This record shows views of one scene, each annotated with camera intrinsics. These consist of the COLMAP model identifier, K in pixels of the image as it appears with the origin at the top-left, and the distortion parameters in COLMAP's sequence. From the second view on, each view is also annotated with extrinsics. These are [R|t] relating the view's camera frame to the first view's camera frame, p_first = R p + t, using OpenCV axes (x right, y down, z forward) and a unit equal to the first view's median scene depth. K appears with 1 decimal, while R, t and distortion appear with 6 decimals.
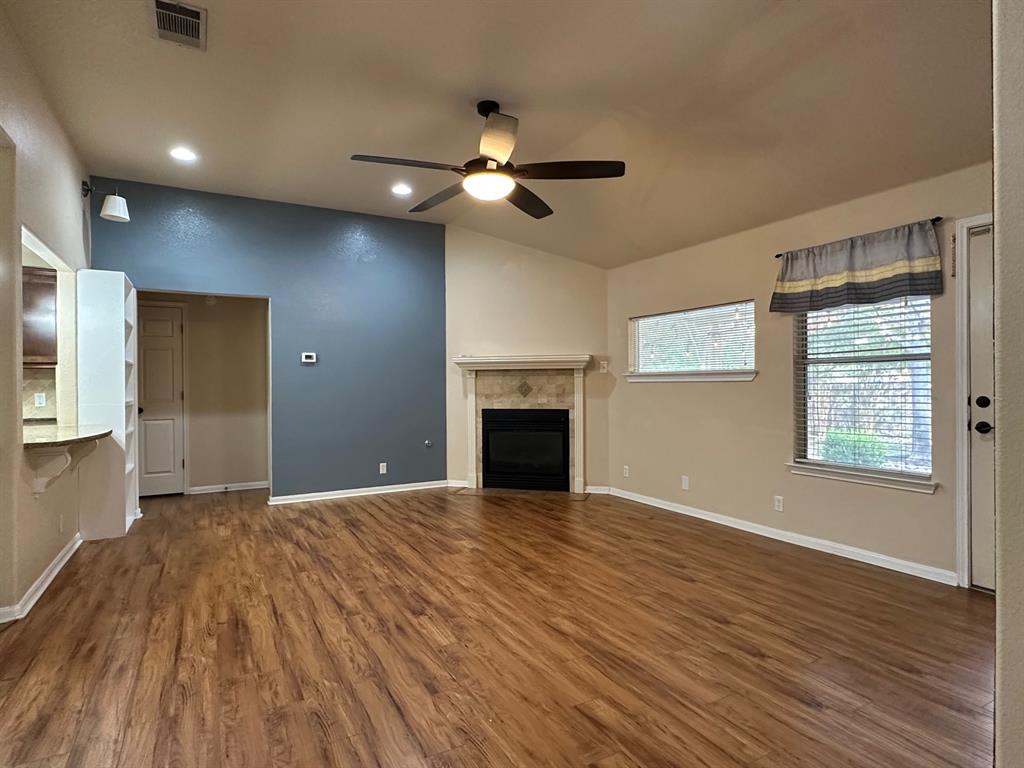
lens RADIAL K [[562.8, 0, 511.6], [0, 562.8, 382.3], [0, 0, 1]] dist [-0.003053, -0.000038]
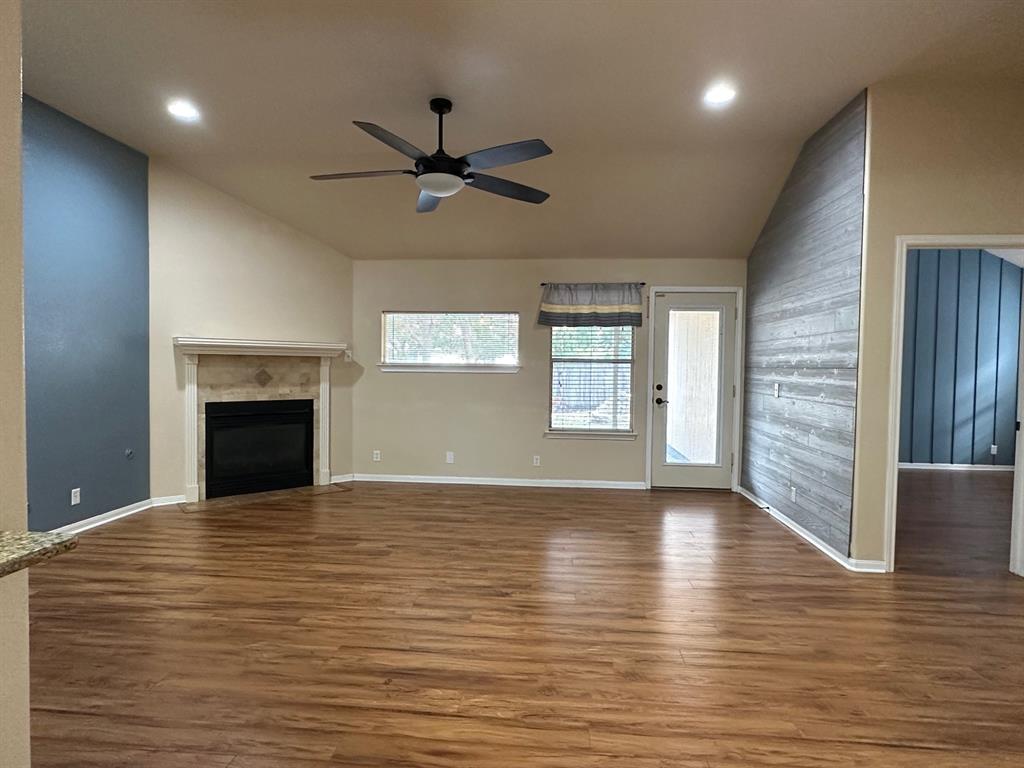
lens RADIAL K [[562.8, 0, 510.6], [0, 562.8, 382.8], [0, 0, 1]] dist [-0.003053, -0.000038]
pose [[0.551885, -0.012295, 0.833829, -0.751084], [-0.016942, 0.999520, 0.025952, -0.015266], [-0.833748, -0.028449, 0.551412, 0.293392]]
